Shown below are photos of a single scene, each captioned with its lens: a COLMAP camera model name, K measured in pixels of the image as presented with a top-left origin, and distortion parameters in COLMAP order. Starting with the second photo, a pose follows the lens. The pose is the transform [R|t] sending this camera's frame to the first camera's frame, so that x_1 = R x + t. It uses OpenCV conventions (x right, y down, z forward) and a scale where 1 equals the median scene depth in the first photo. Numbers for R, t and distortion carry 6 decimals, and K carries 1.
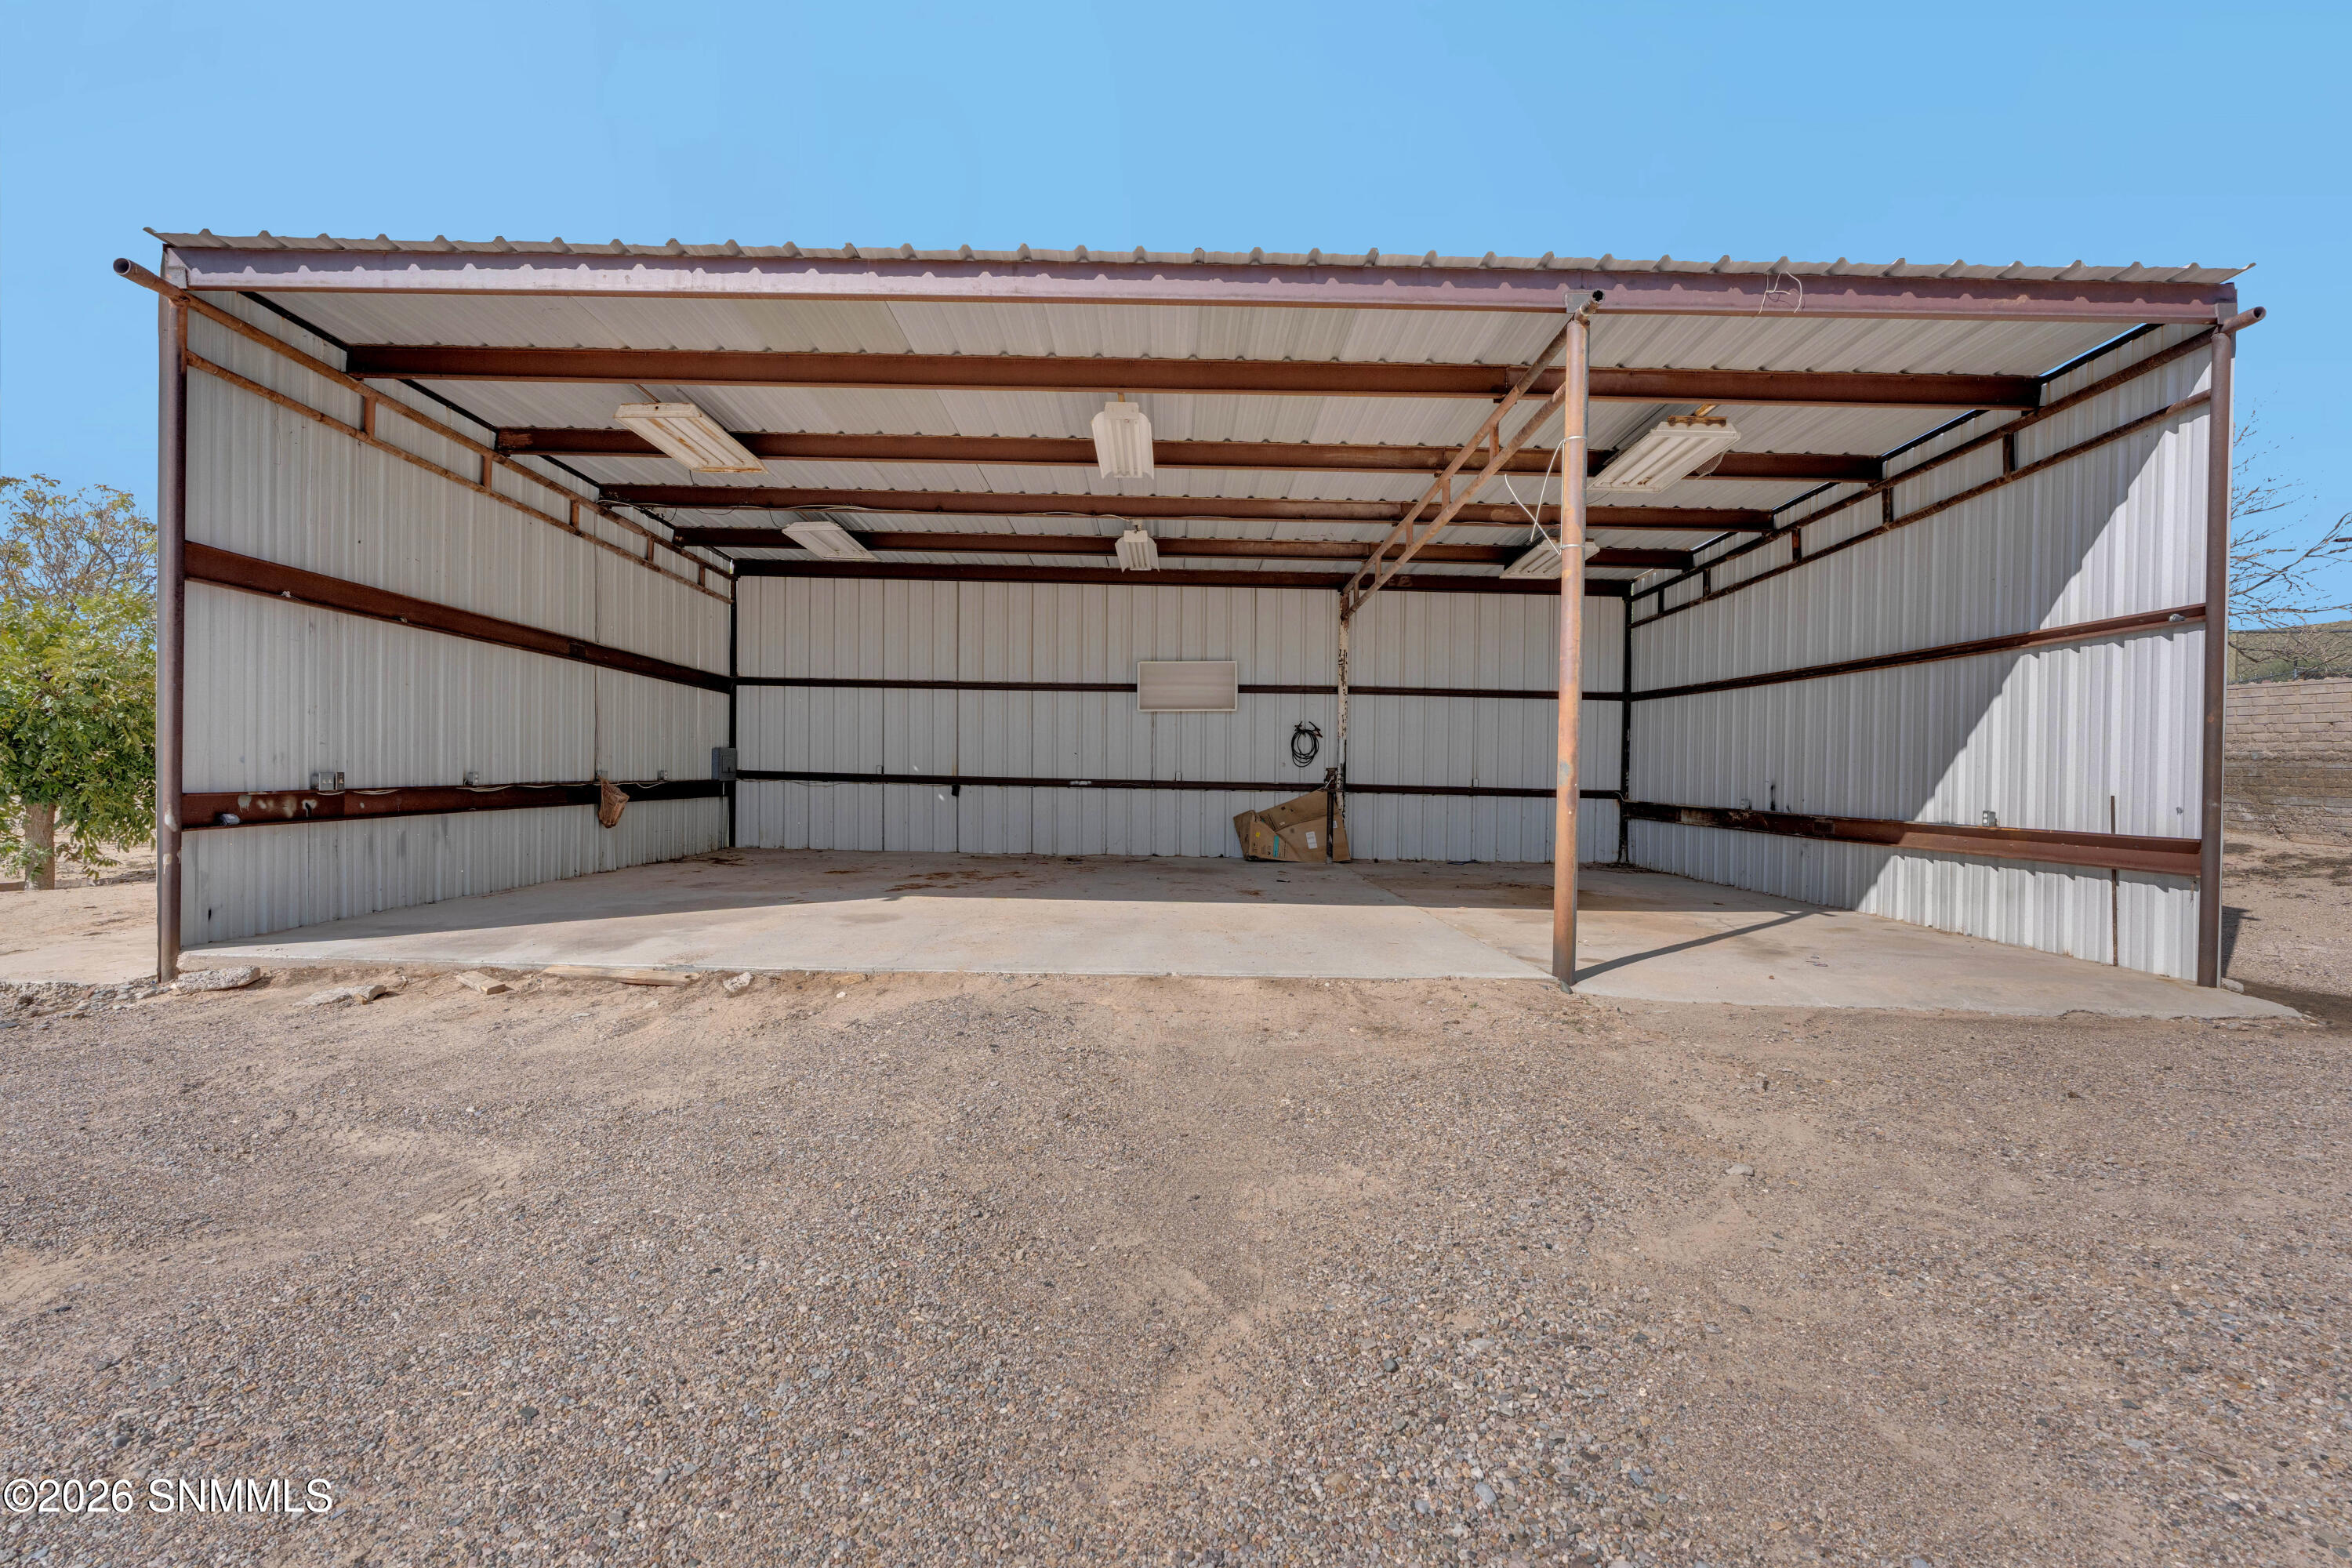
lens RADIAL K [[1047.5, 0, 1178.0], [0, 1047.5, 773.6], [0, 0, 1]] dist [-0.006158, 0.000920]
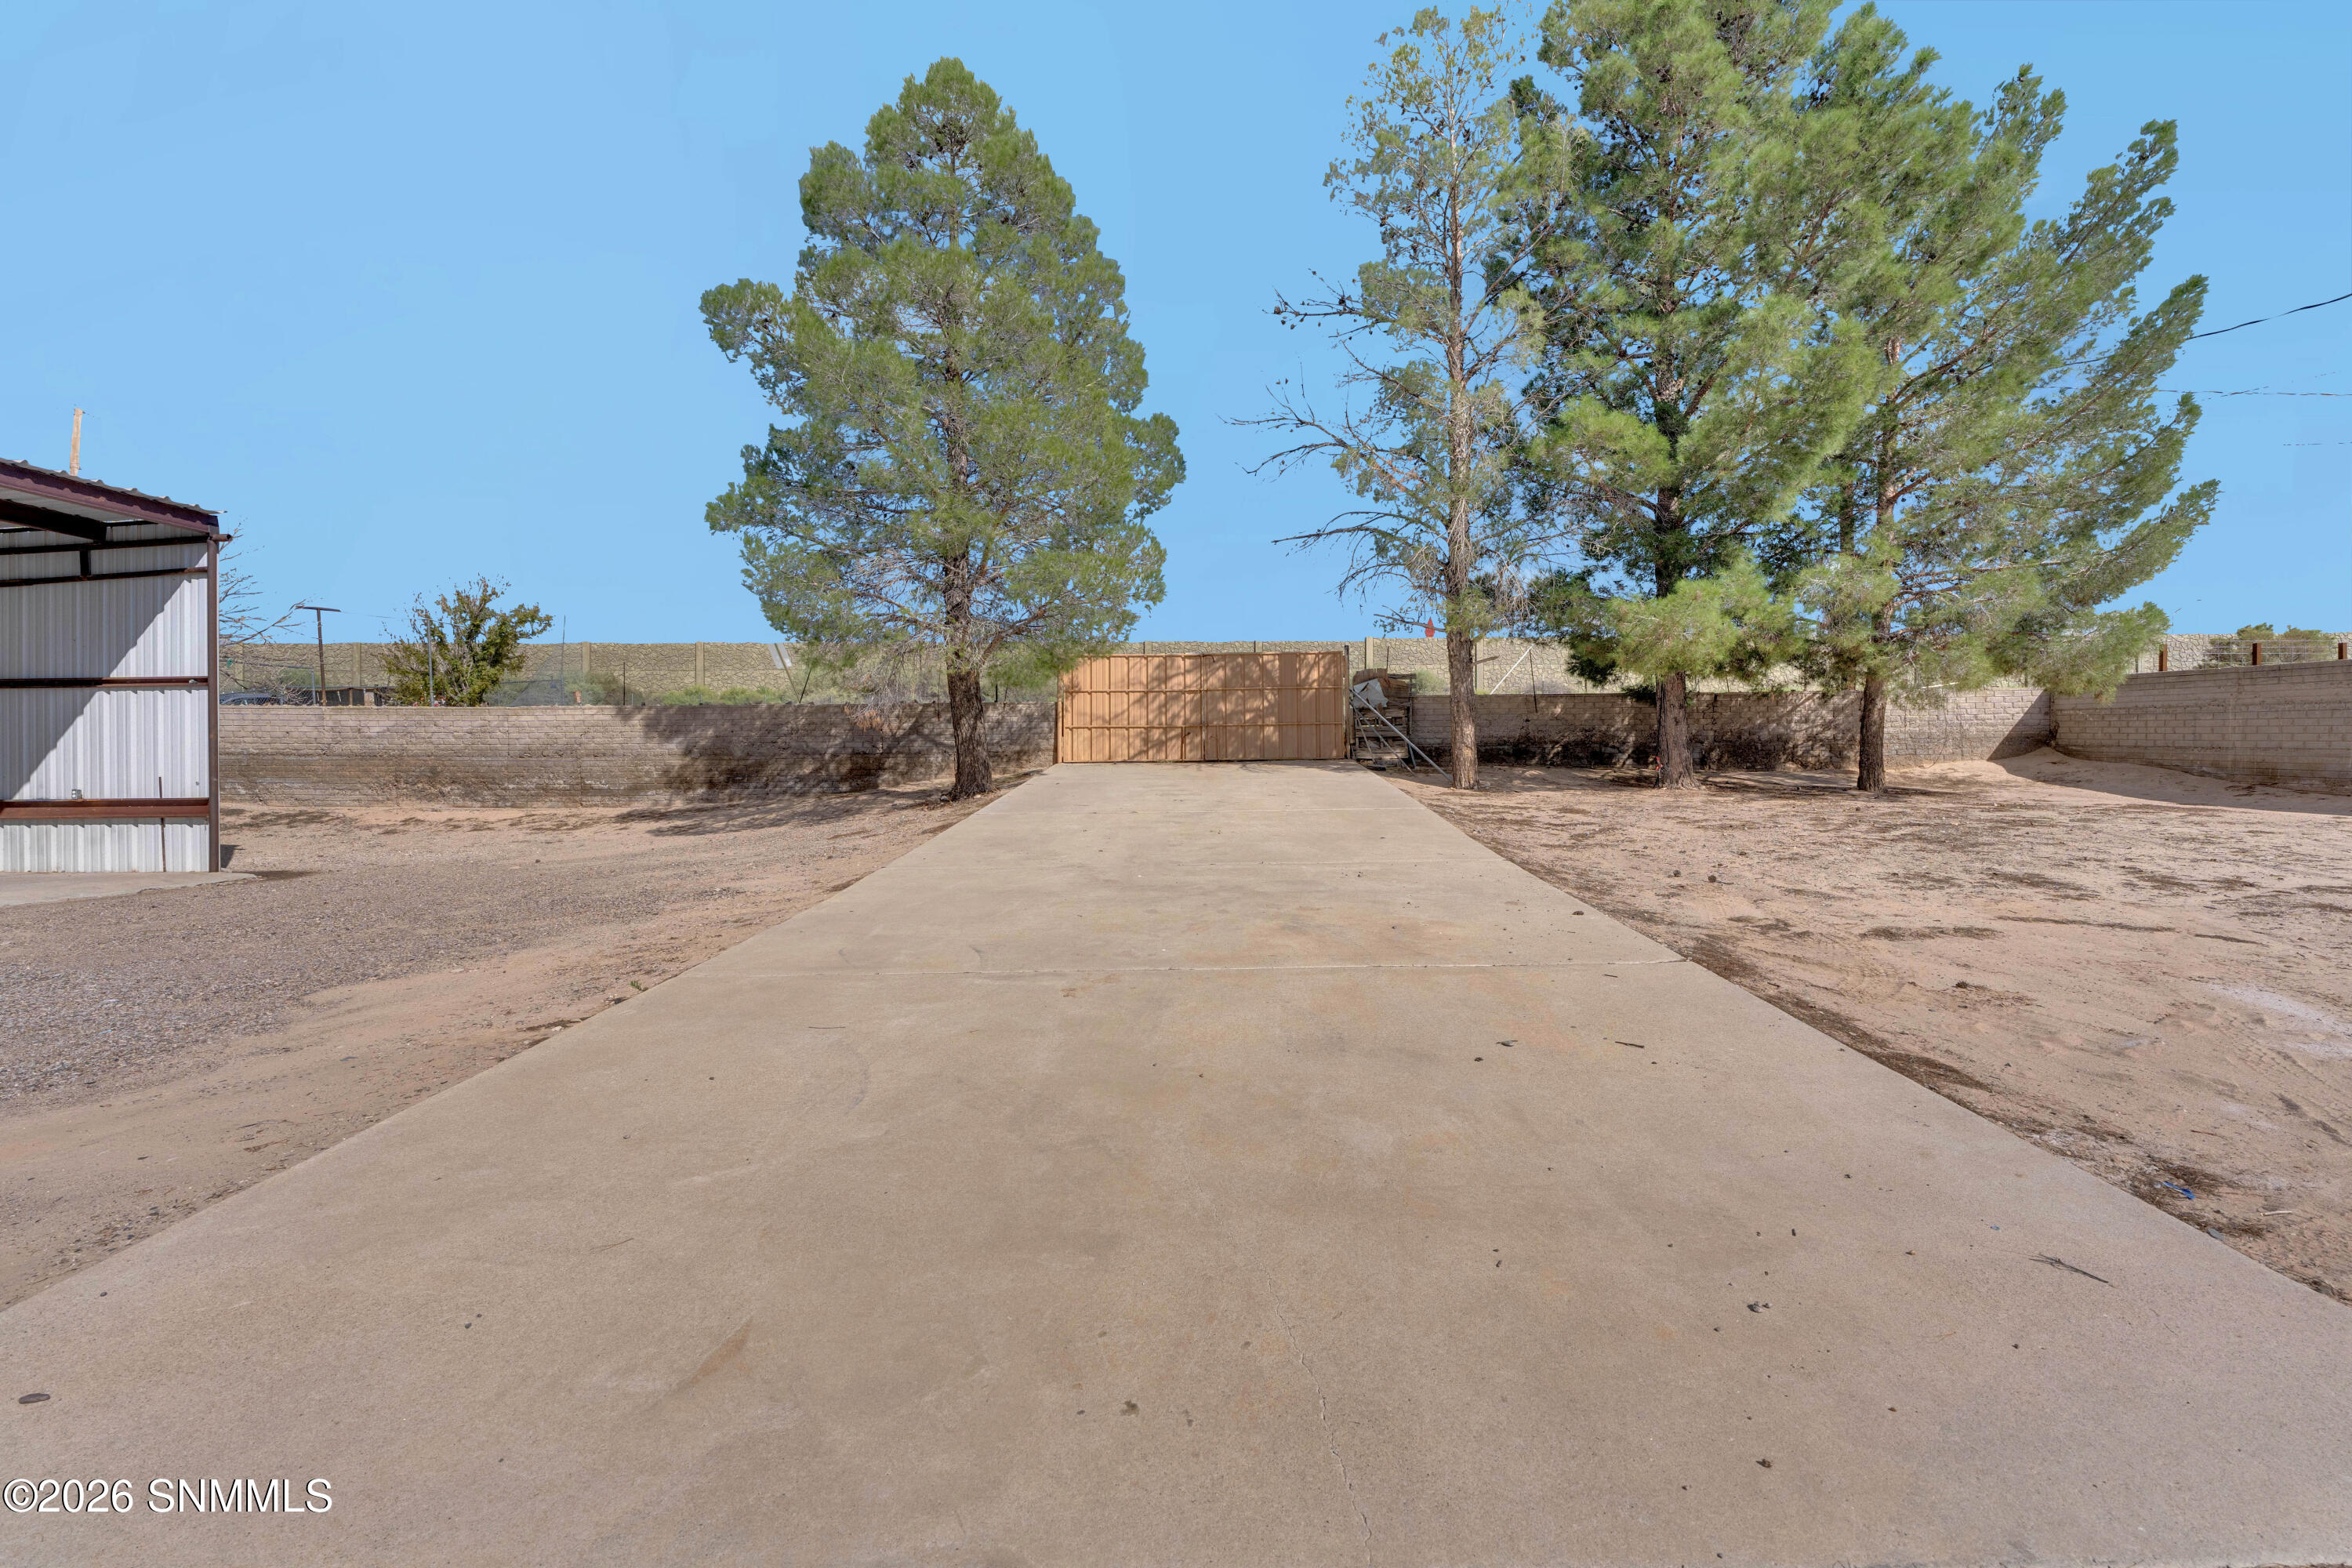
lens RADIAL K [[1053.0, 0, 1178.5], [0, 1053.0, 776.0], [0, 0, 1]] dist [-0.003581, 0.001055]
pose [[0.054028, -0.021498, 0.998308, -0.764753], [0.009603, 0.999733, 0.021009, -0.001045], [-0.998493, 0.008452, 0.054220, -0.796804]]
